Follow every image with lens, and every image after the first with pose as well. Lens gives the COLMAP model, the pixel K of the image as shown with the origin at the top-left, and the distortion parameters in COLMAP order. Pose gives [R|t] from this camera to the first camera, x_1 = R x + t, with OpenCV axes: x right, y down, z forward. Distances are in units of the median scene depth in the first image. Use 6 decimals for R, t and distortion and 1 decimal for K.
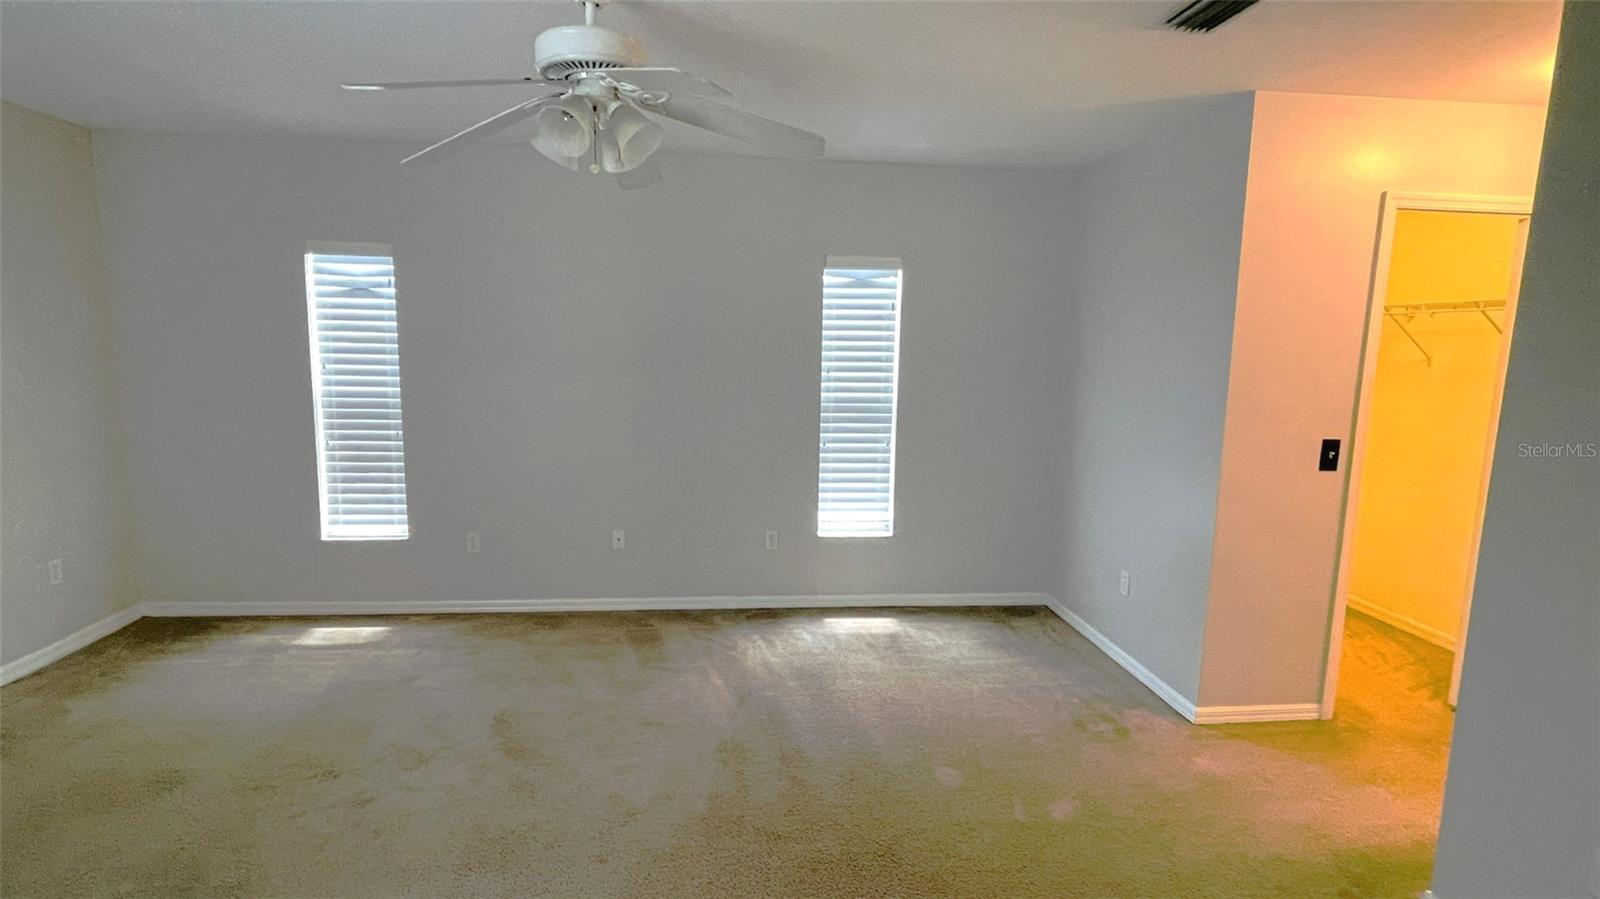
lens RADIAL K [[790.5, 0, 794.2], [0, 790.5, 457.8], [0, 0, 1]] dist [-0.003984, -0.000493]
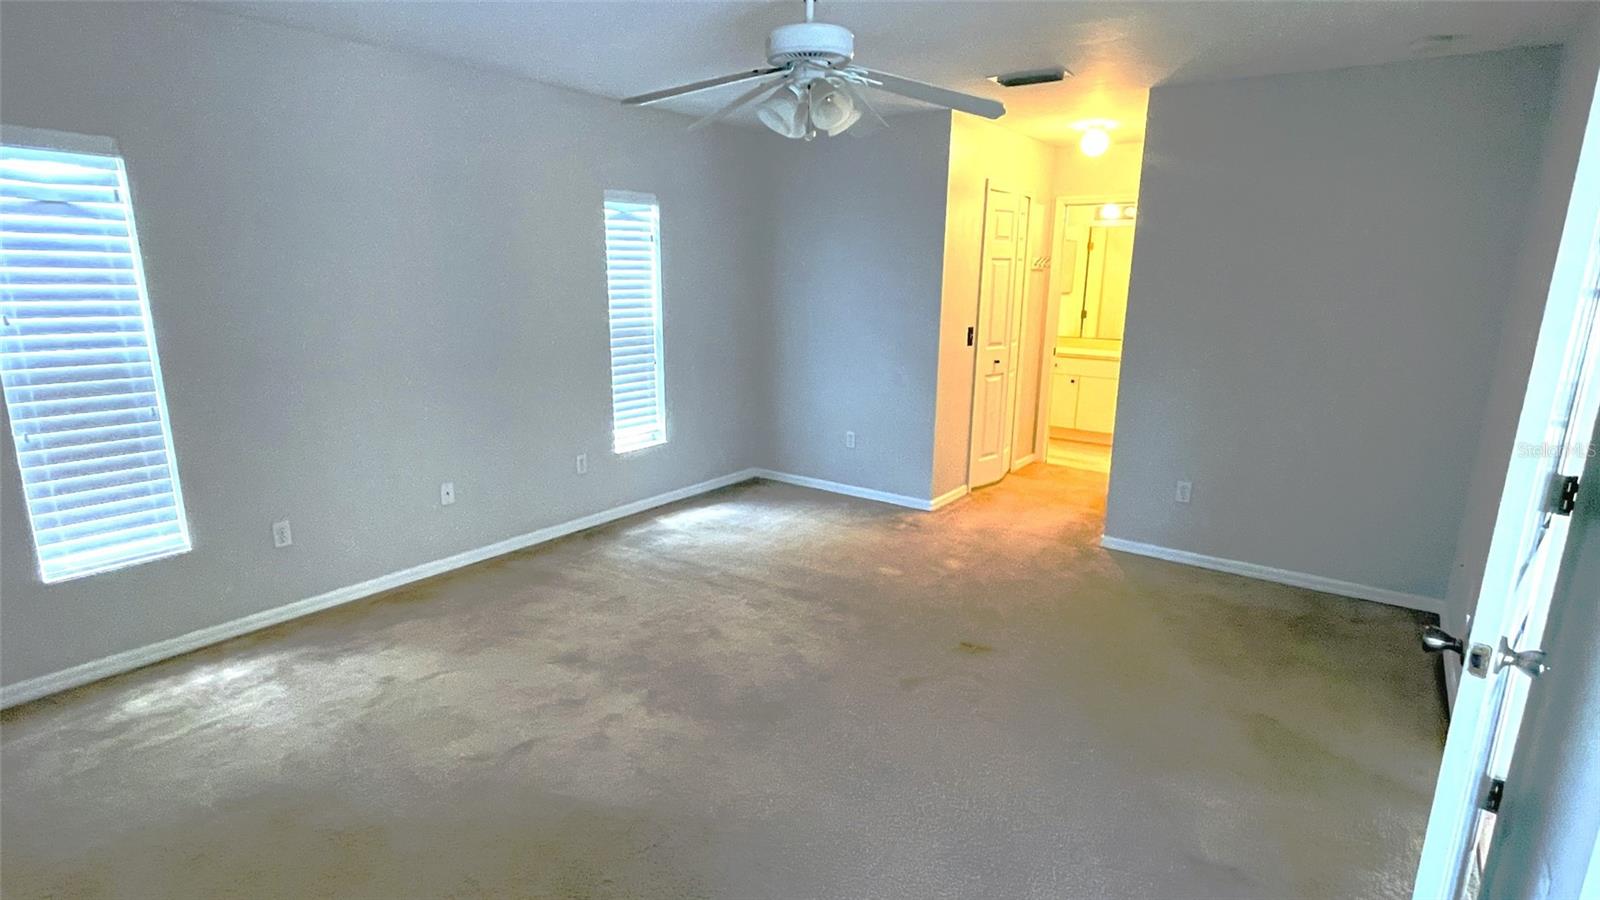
lens RADIAL K [[825.3, 0, 802.4], [0, 825.3, 452.7], [0, 0, 1]] dist [0.004799, 0.001247]
pose [[0.661598, -0.176156, 0.728874, -0.680971], [0.109553, 0.984292, 0.138445, -0.032689], [-0.741813, -0.011745, 0.670504, 0.055701]]
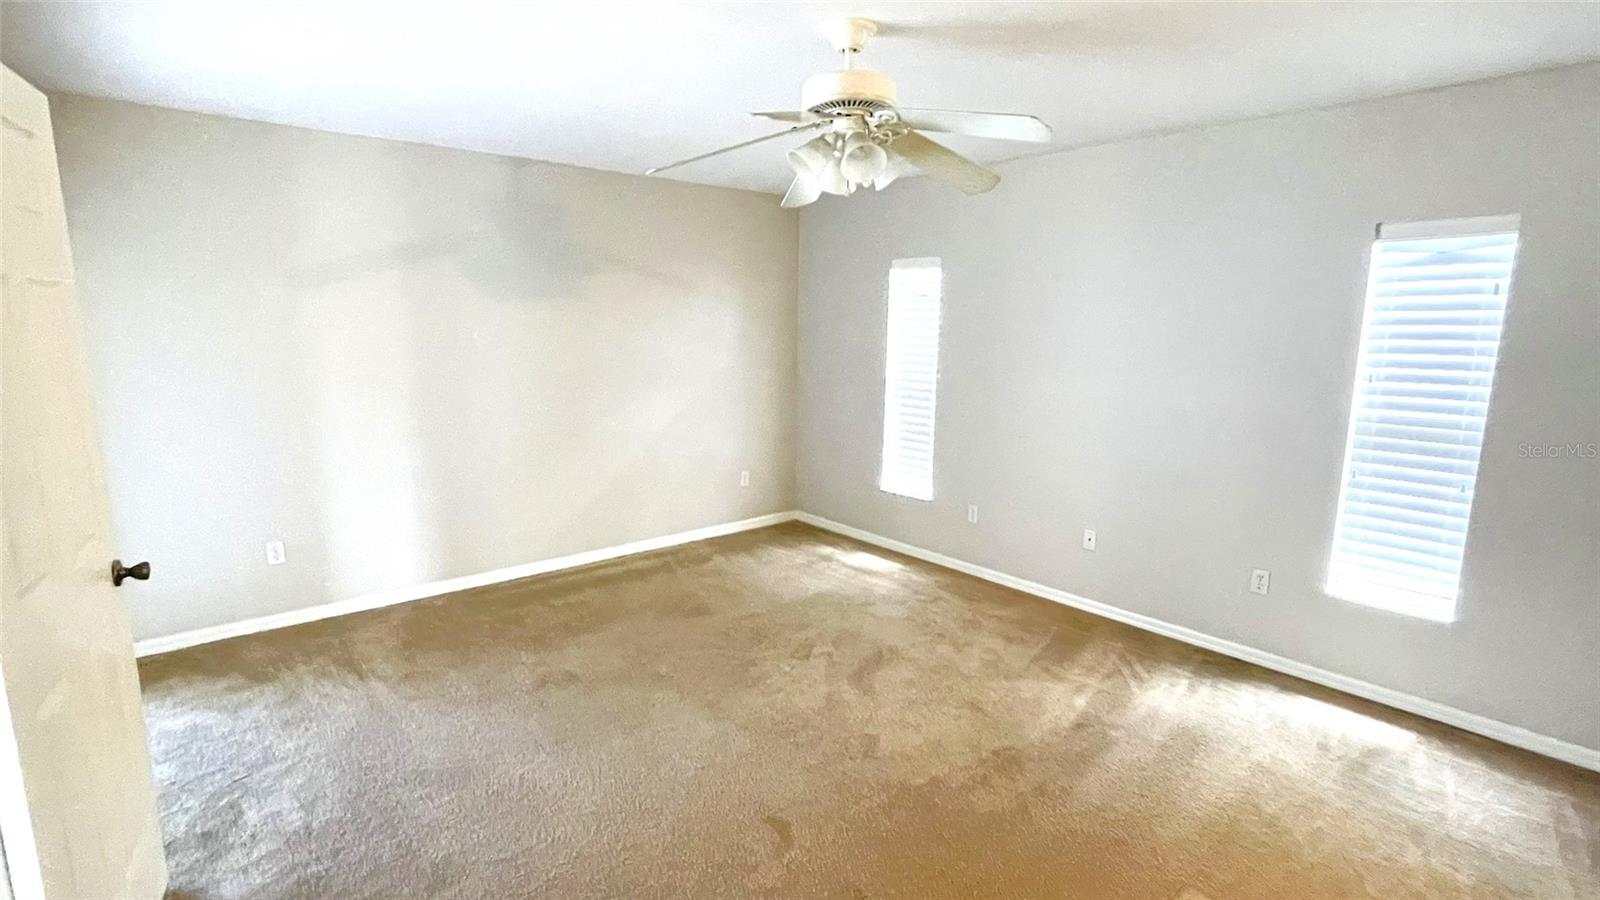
lens RADIAL K [[761.6, 0, 812.0], [0, 761.6, 465.7], [0, 0, 1]] dist [-0.001674, -0.000158]
pose [[0.575649, 0.139943, -0.805633, 0.354105], [-0.121472, 0.988950, 0.084991, -0.028504], [0.808624, 0.048937, 0.586287, 0.165279]]
